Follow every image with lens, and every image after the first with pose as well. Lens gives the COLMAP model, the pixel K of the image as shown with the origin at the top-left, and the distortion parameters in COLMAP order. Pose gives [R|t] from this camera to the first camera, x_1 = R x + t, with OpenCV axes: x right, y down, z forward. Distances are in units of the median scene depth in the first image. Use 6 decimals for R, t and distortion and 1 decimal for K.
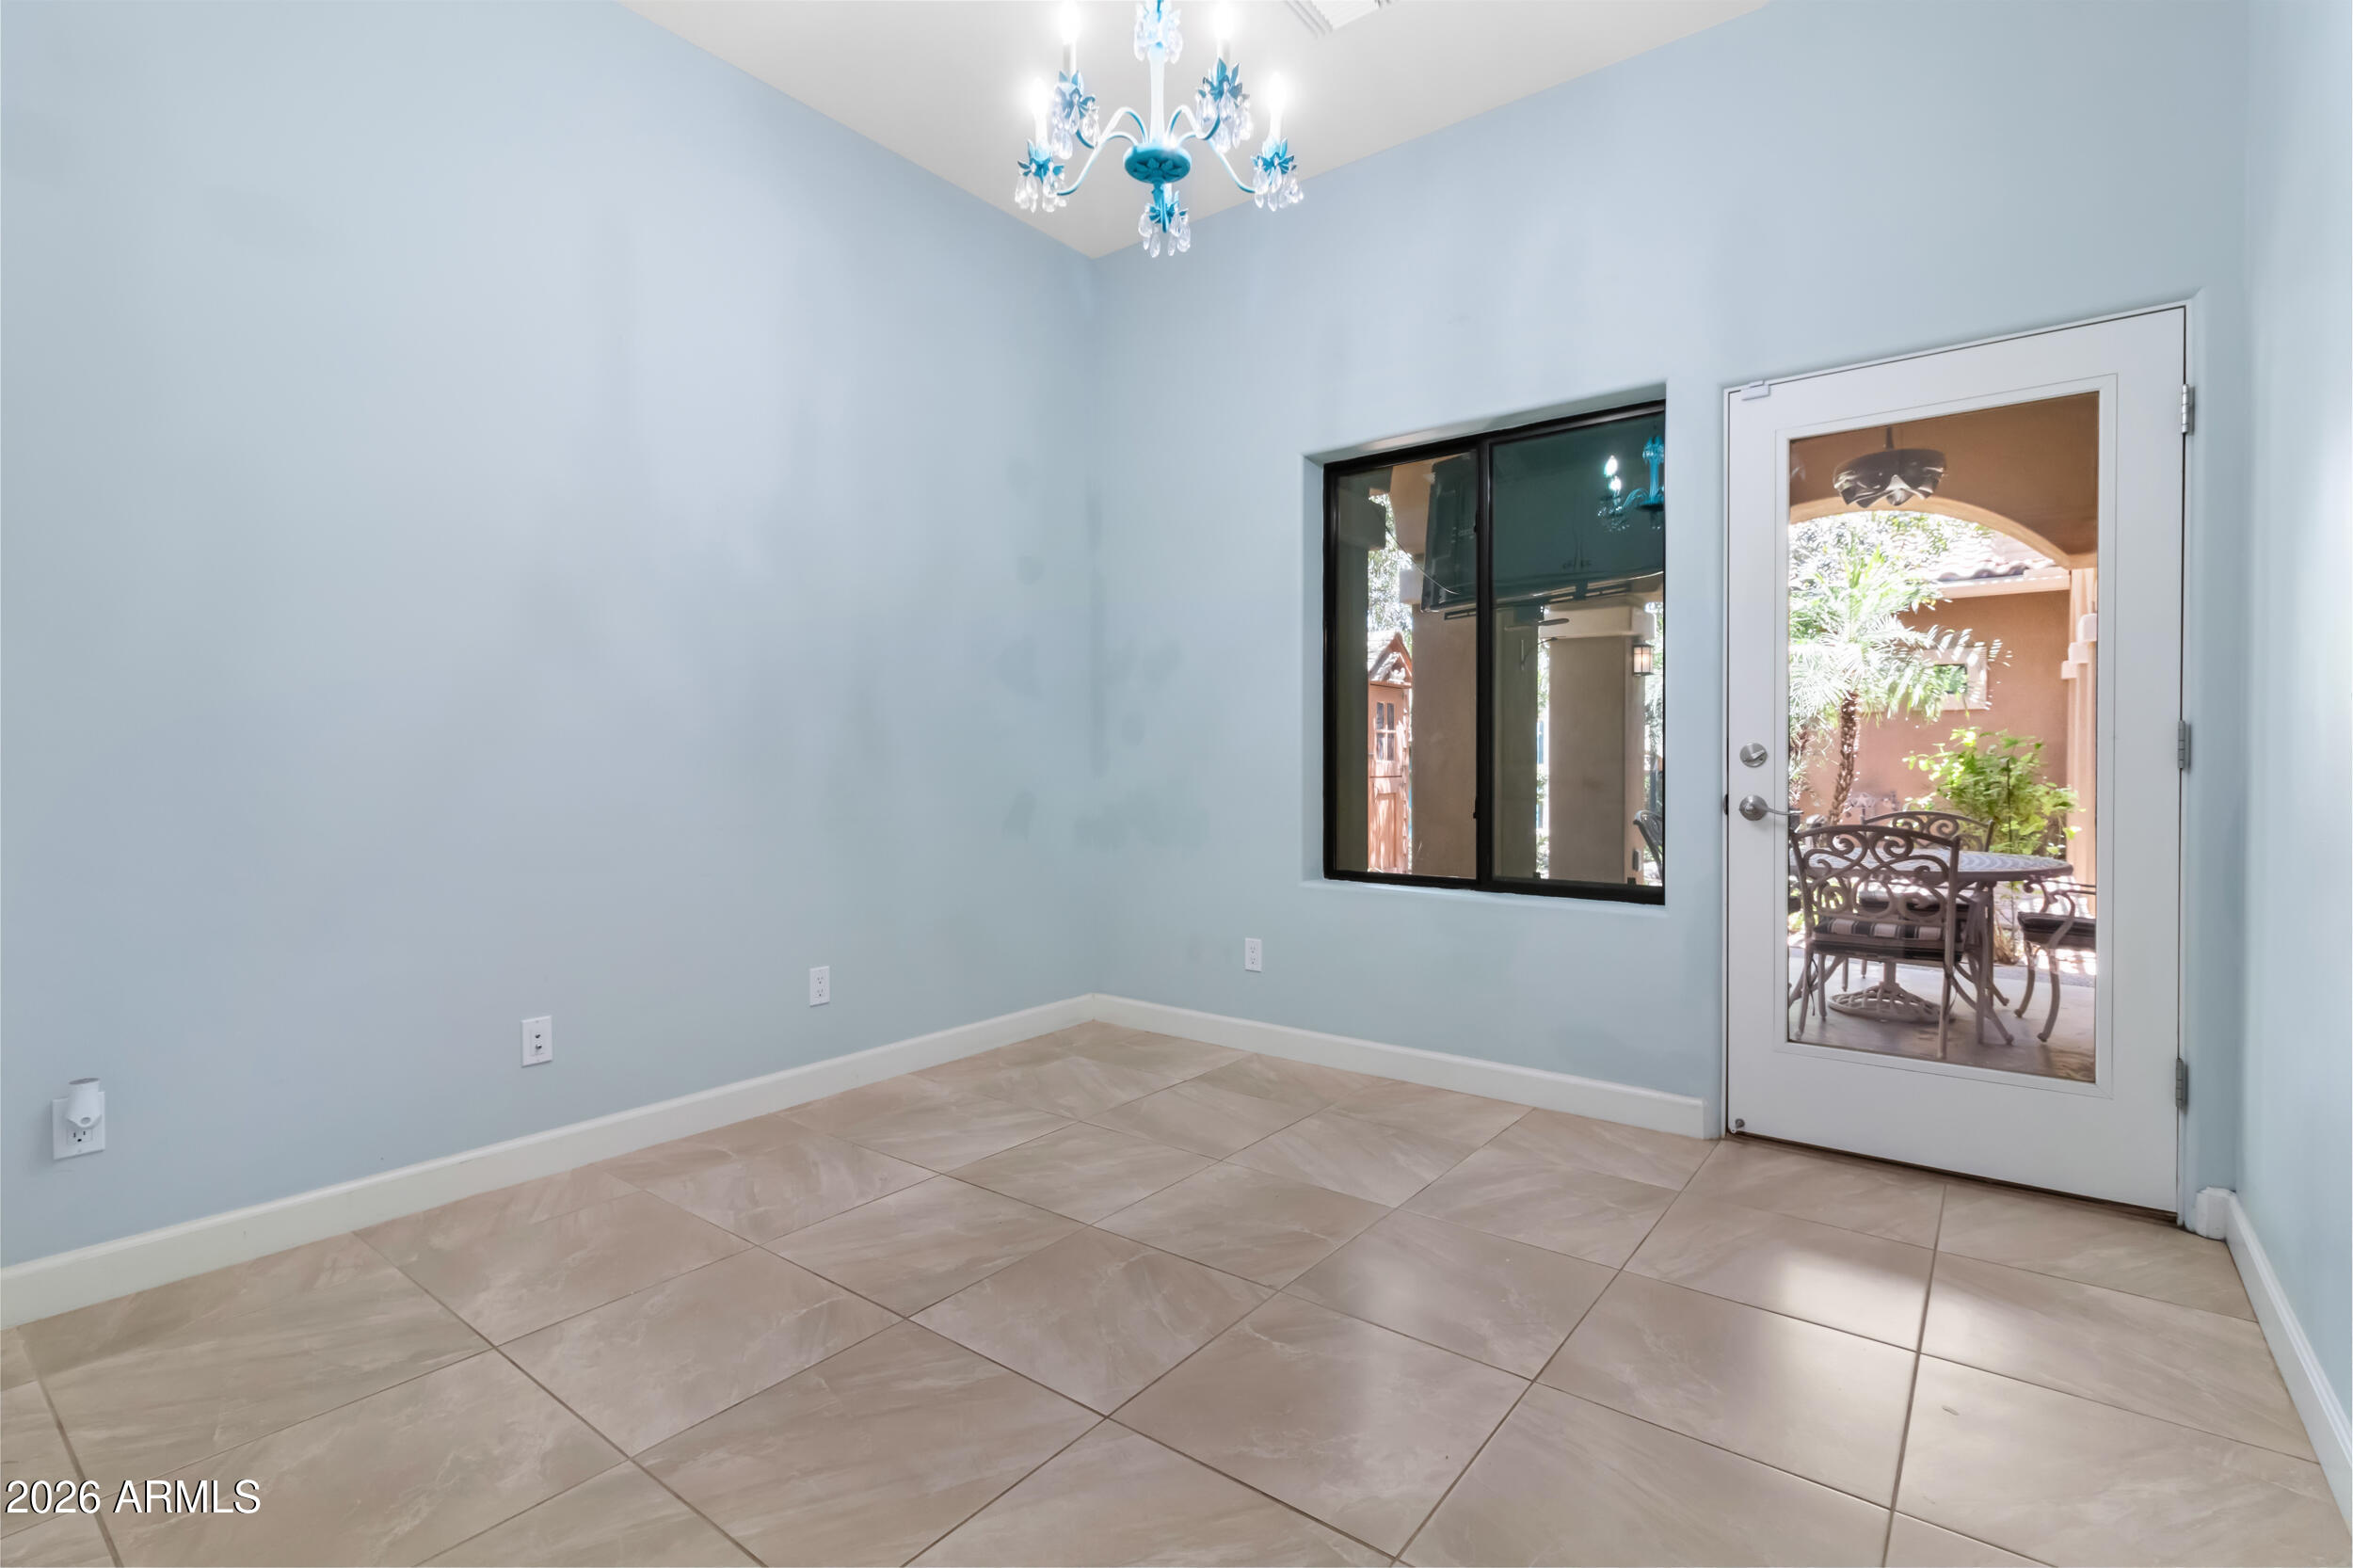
lens RADIAL K [[1084.8, 0, 1184.8], [0, 1084.8, 776.4], [0, 0, 1]] dist [0.002436, 0.000271]
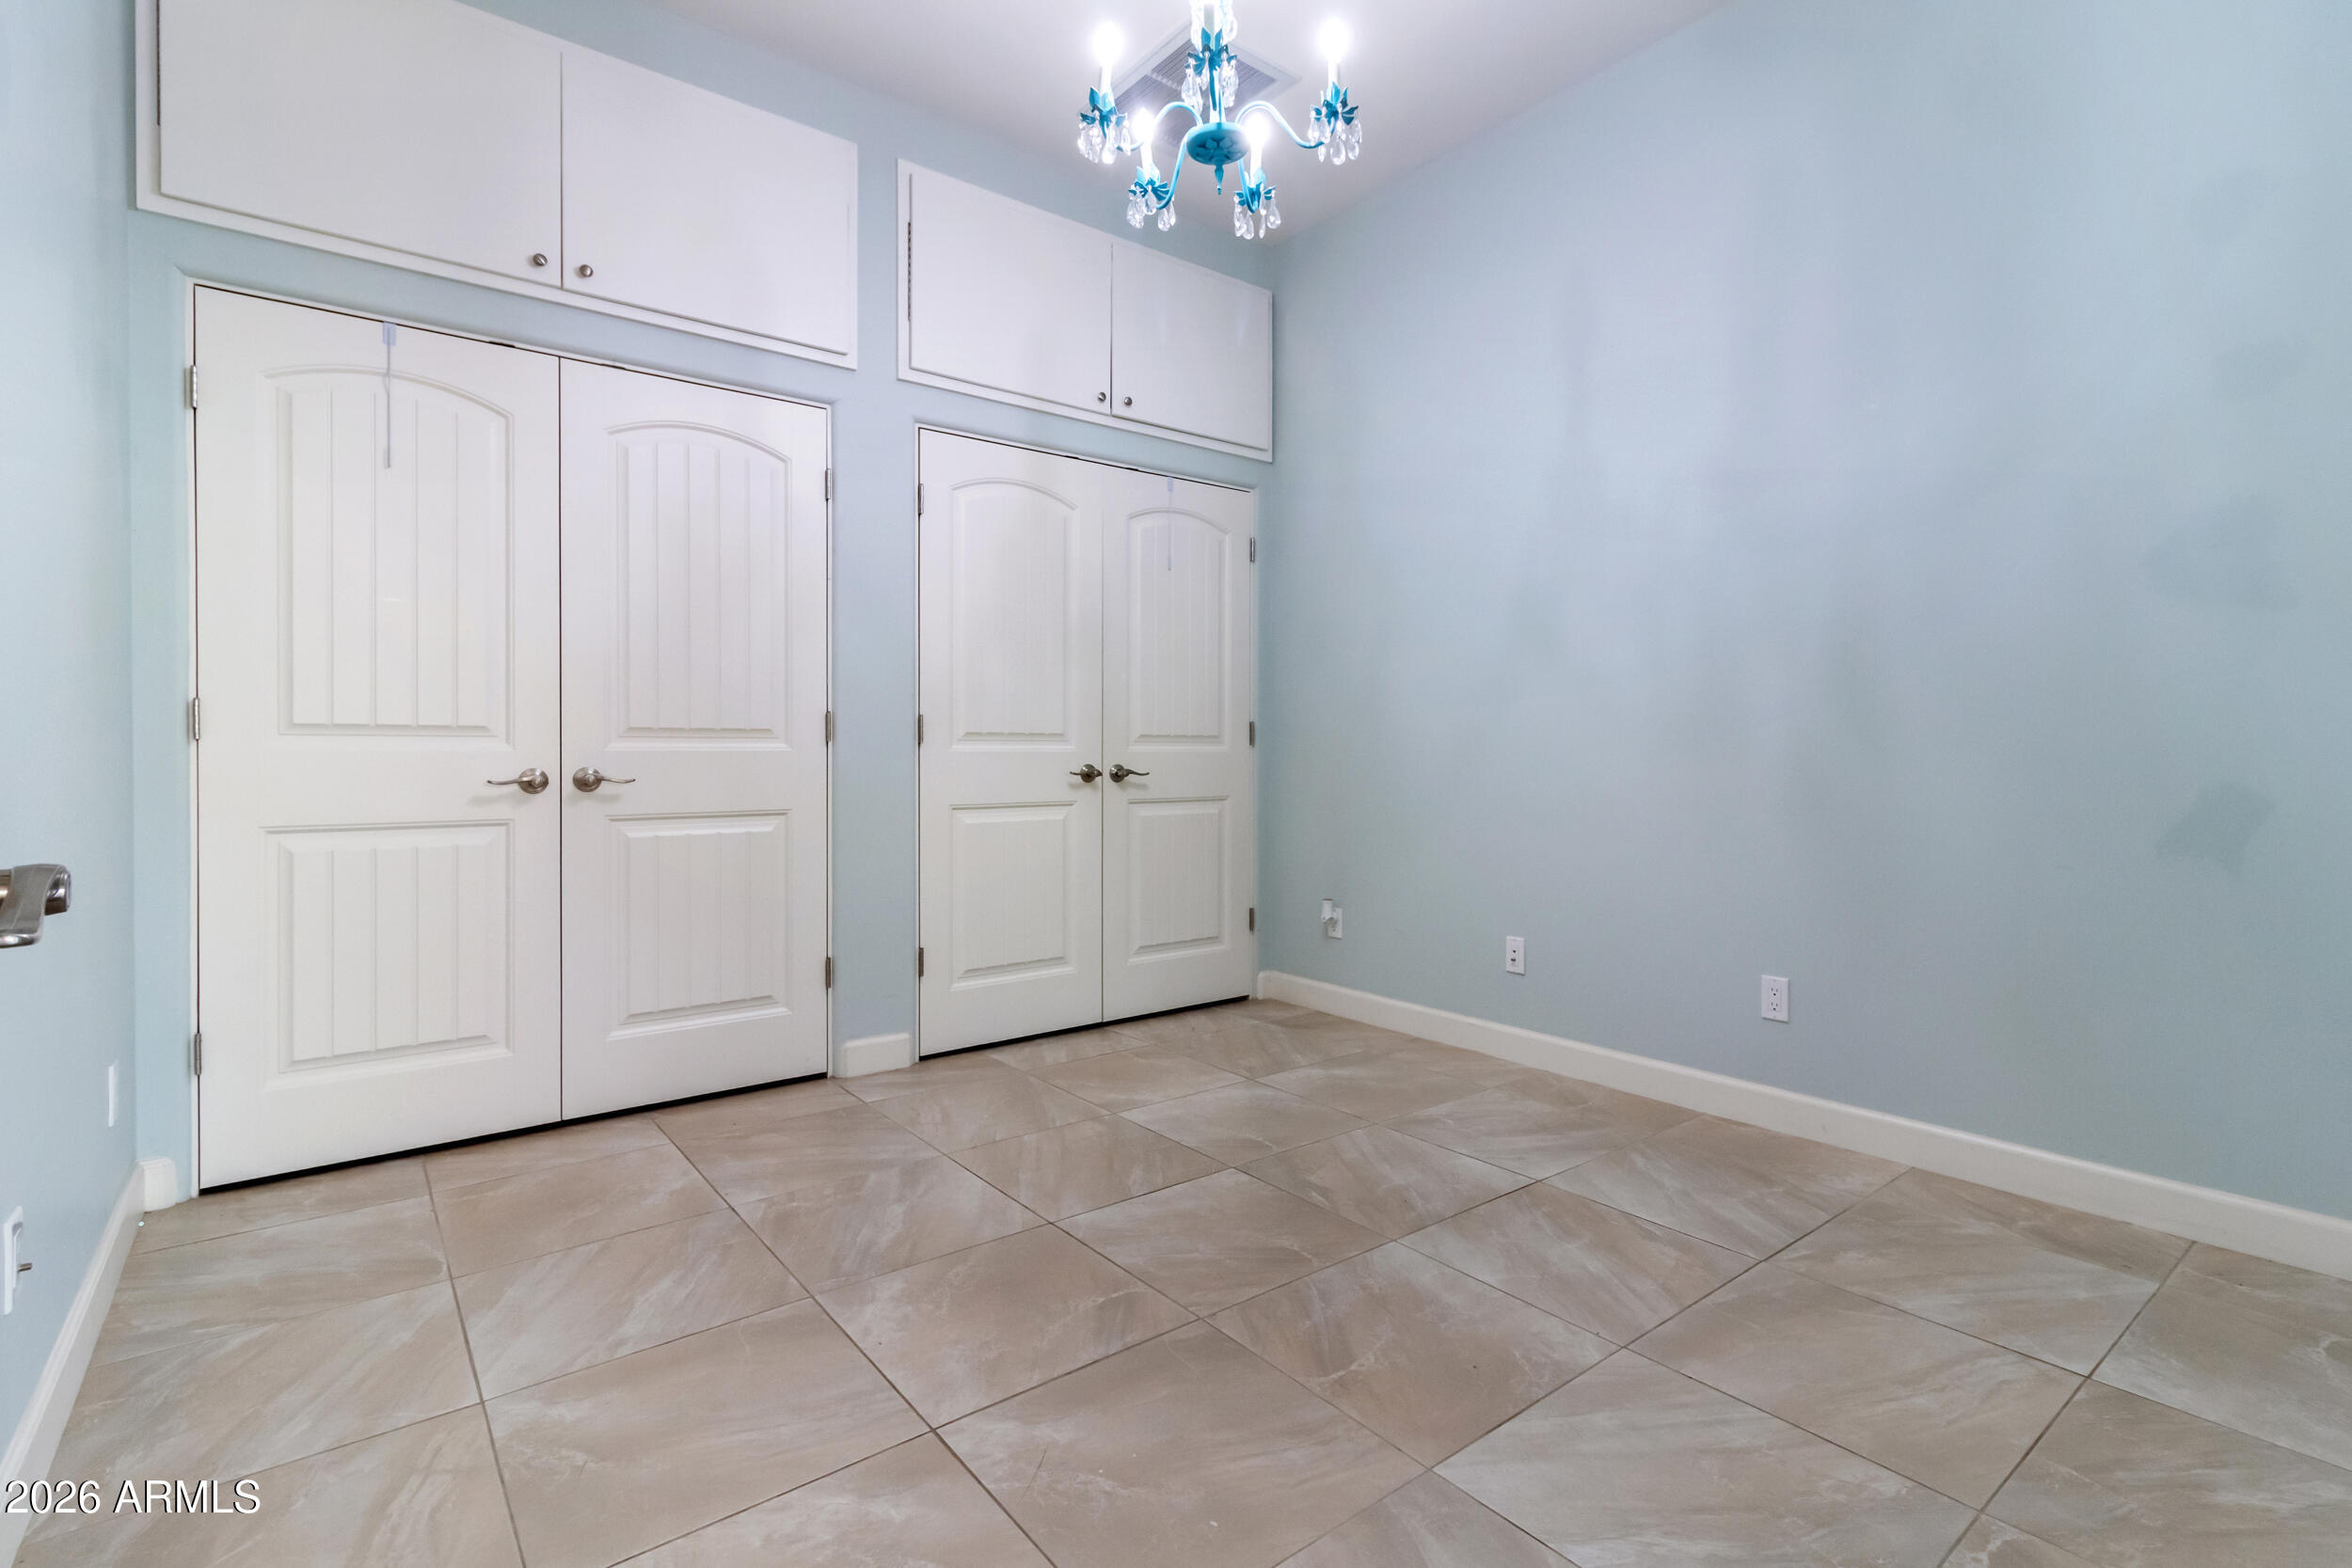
lens RADIAL K [[1084.3, 0, 1184.3], [0, 1084.3, 776.4], [0, 0, 1]] dist [0.002436, 0.000271]
pose [[-0.240242, 0.023712, -0.970423, 0.743797], [-0.016810, 0.999450, 0.028583, 0.003367], [0.970568, 0.023180, -0.239711, 0.937496]]
